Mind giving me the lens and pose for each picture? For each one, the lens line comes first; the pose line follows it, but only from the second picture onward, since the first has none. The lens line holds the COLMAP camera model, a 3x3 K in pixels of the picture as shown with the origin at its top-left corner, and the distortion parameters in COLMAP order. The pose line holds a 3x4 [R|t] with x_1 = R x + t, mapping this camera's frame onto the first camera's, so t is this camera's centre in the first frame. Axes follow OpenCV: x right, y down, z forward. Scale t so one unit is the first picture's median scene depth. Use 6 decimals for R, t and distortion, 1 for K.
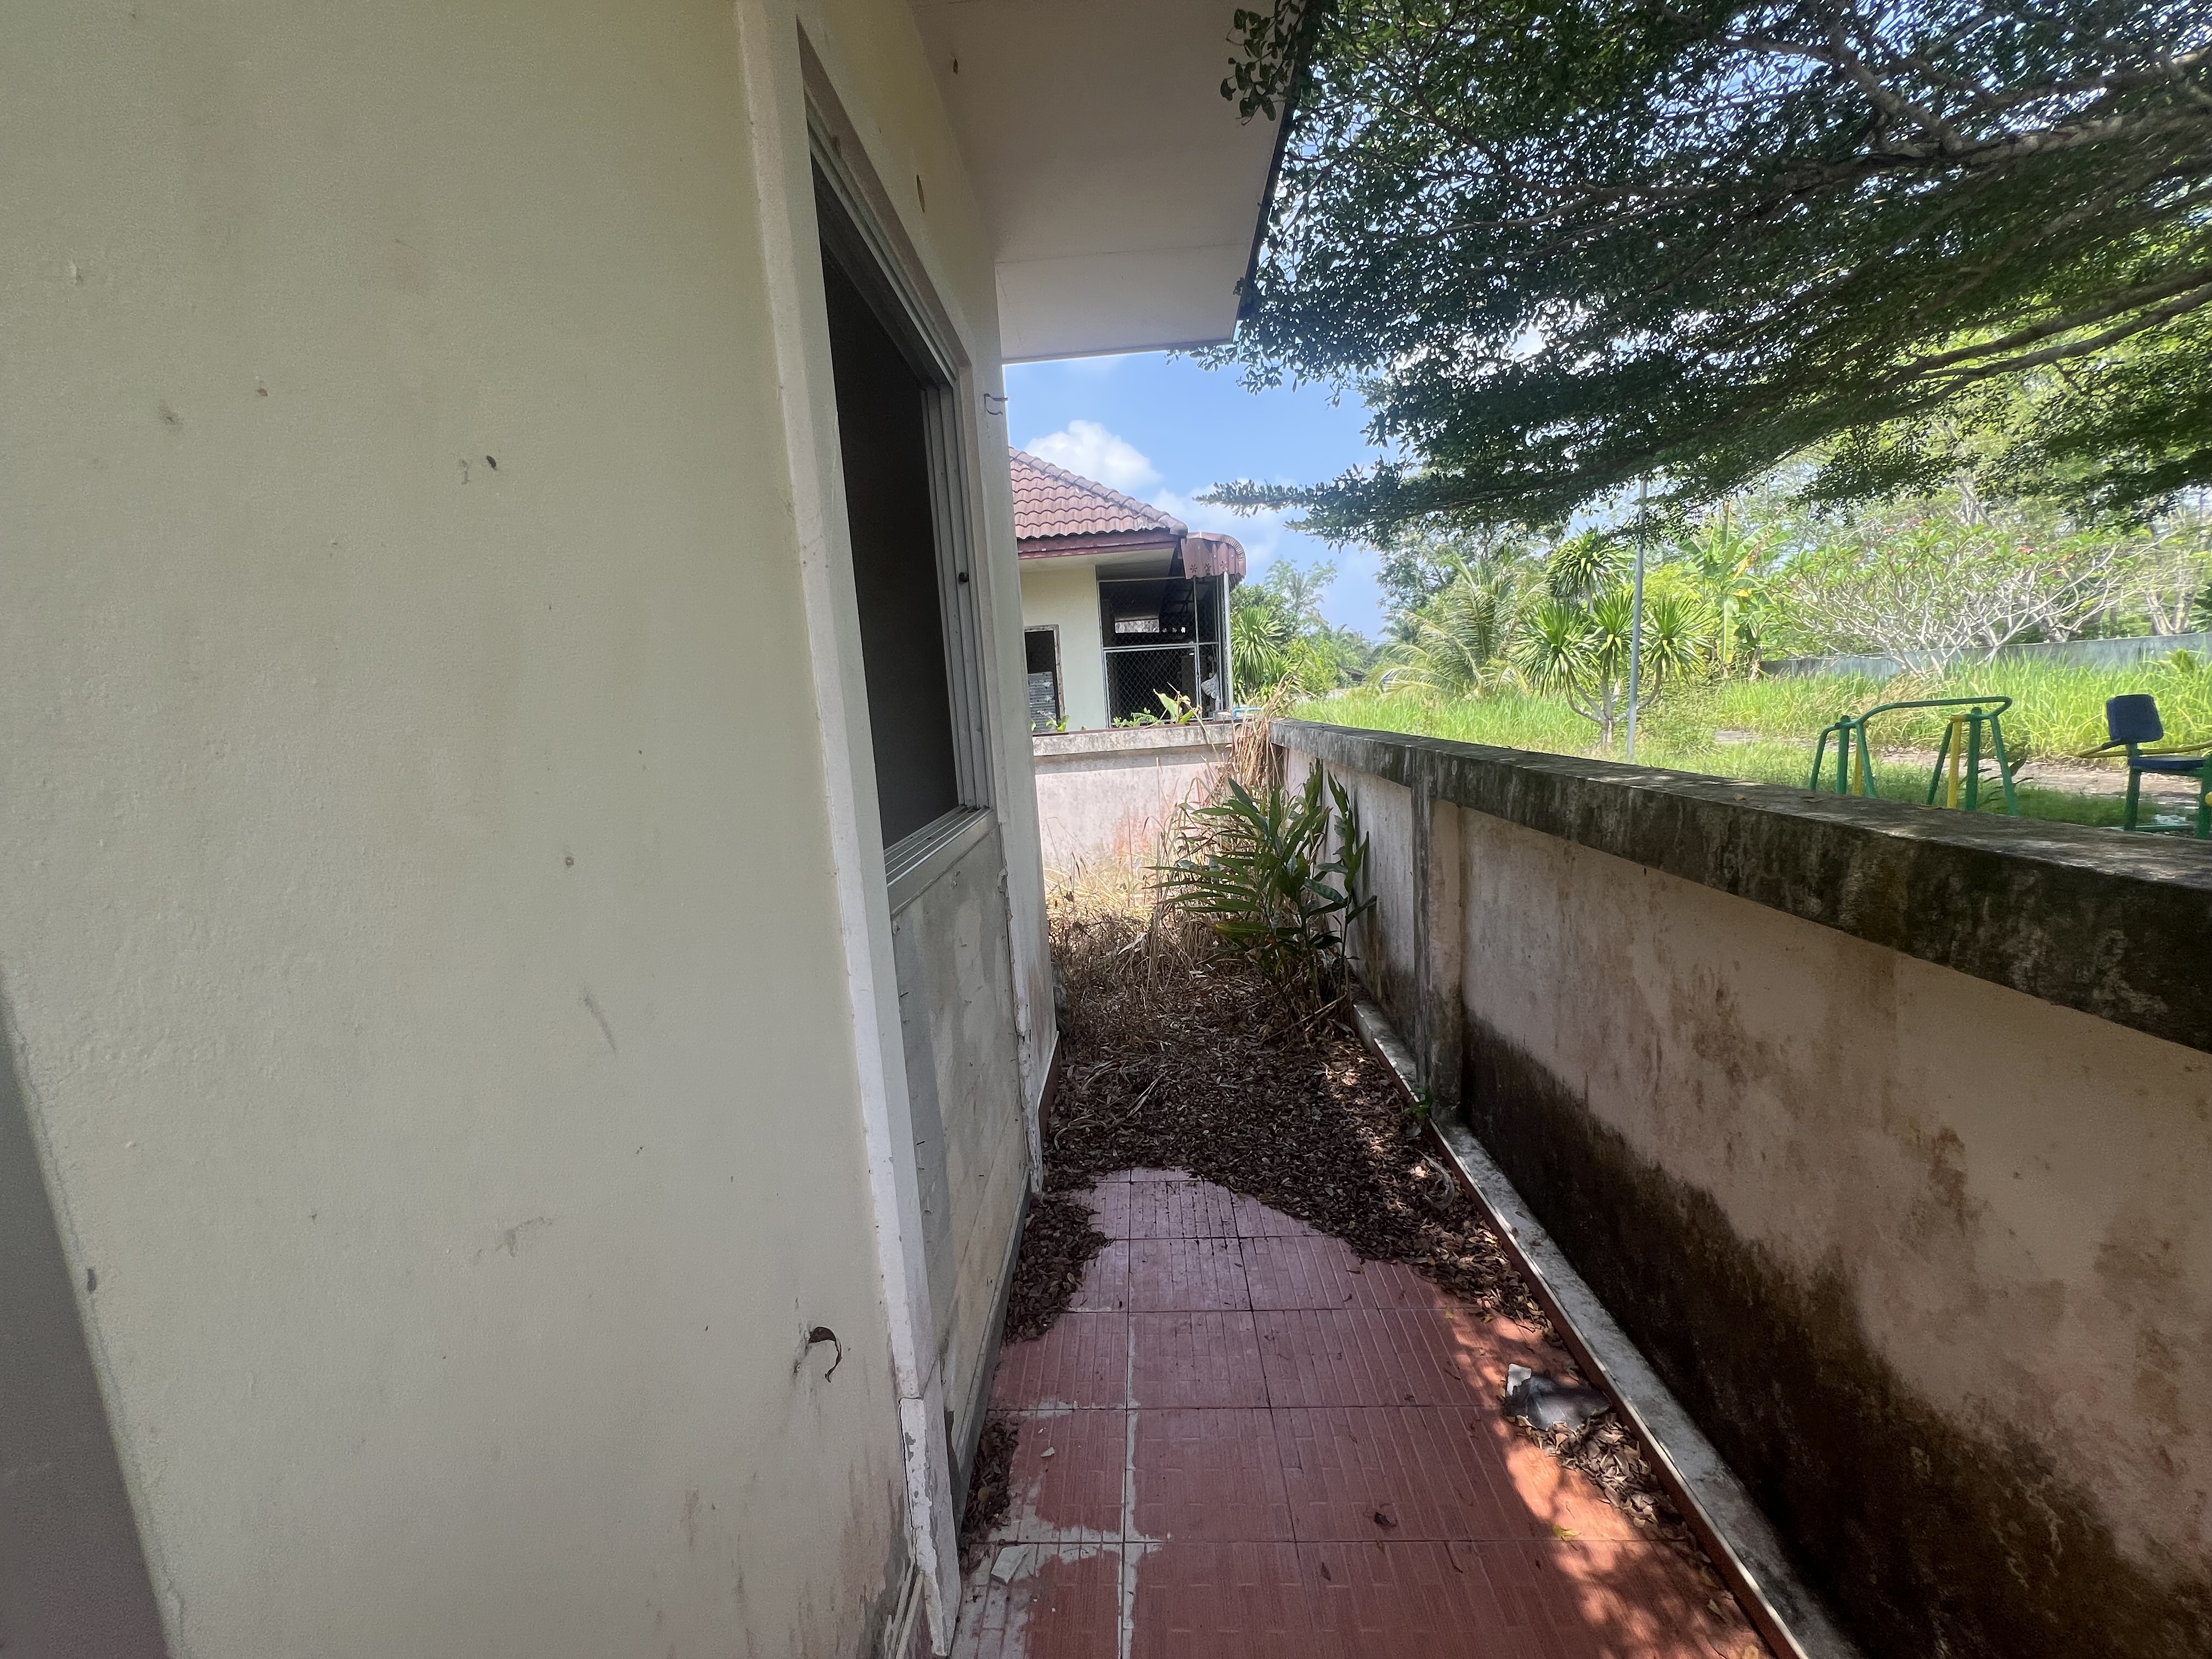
lens RADIAL K [[877.6, 0, 1101.8], [0, 877.6, 830.6], [0, 0, 1]] dist [-0.001938, 0.000471]
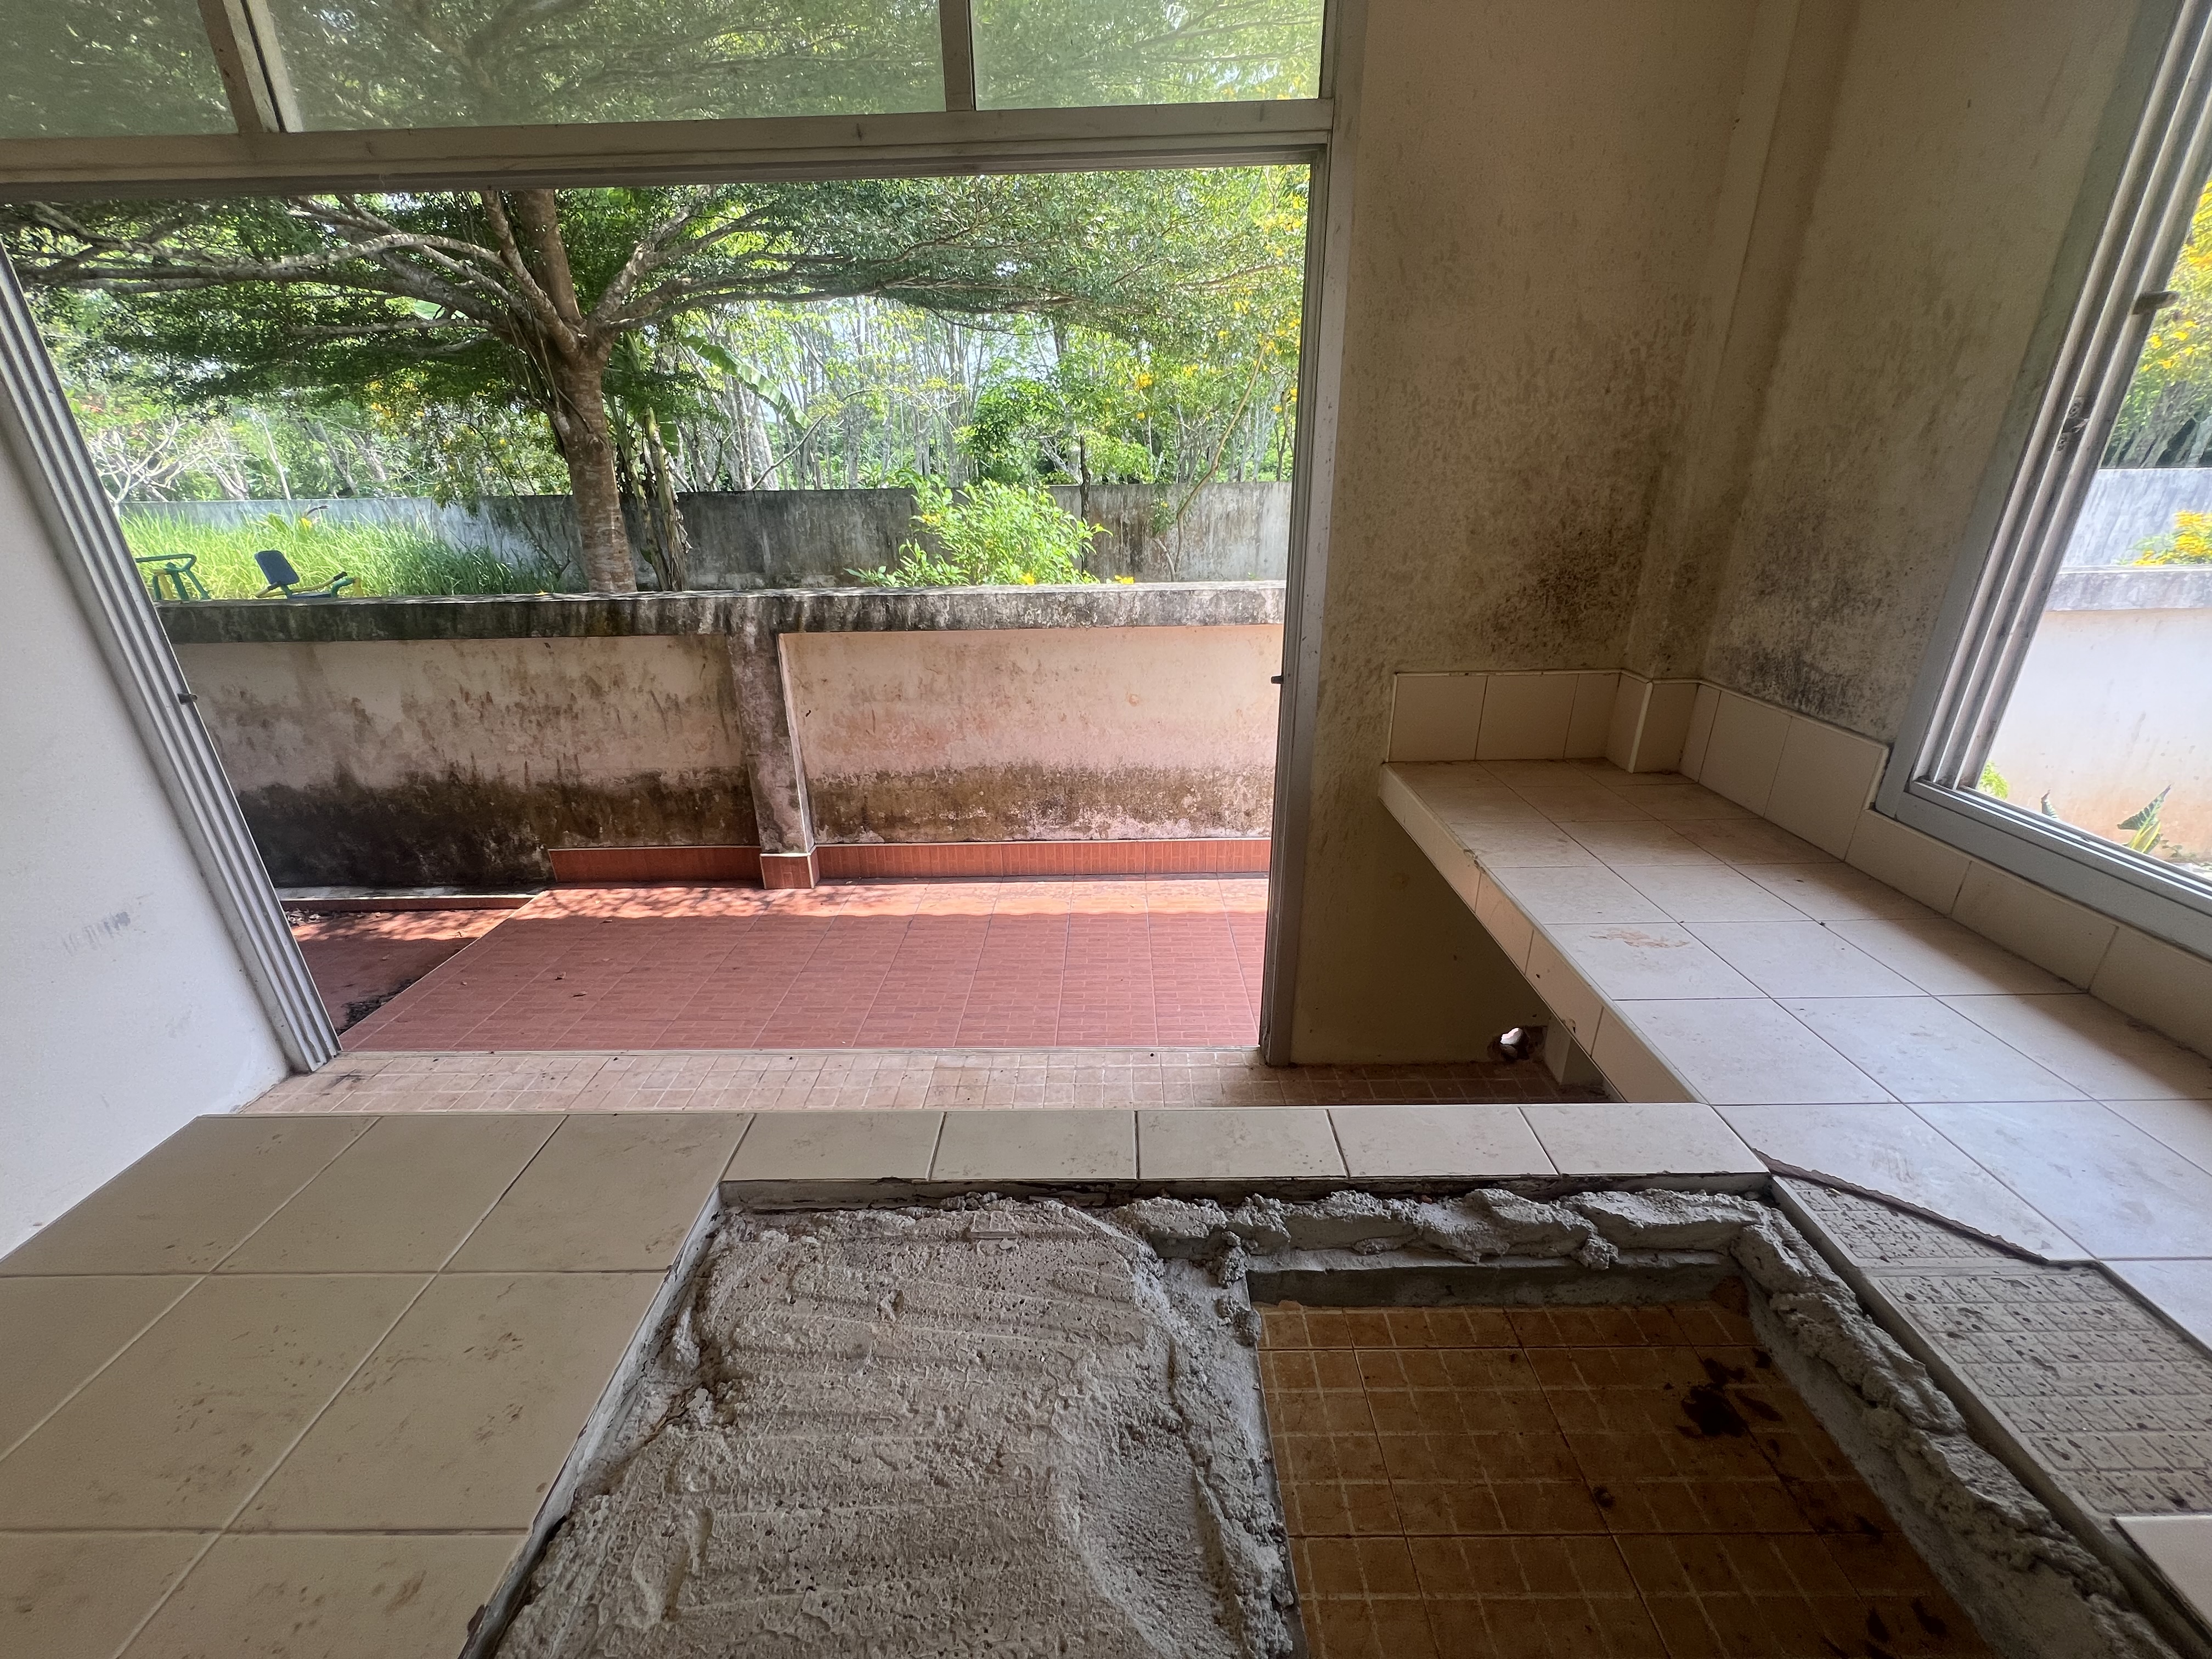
lens RADIAL K [[887.5, 0, 1103.5], [0, 887.5, 831.6], [0, 0, 1]] dist [0.011395, 0.000425]
pose [[-0.037849, -0.316635, 0.947792, -1.930132], [0.170250, 0.932562, 0.318345, 0.174172], [-0.984674, 0.173411, 0.018610, -1.354445]]
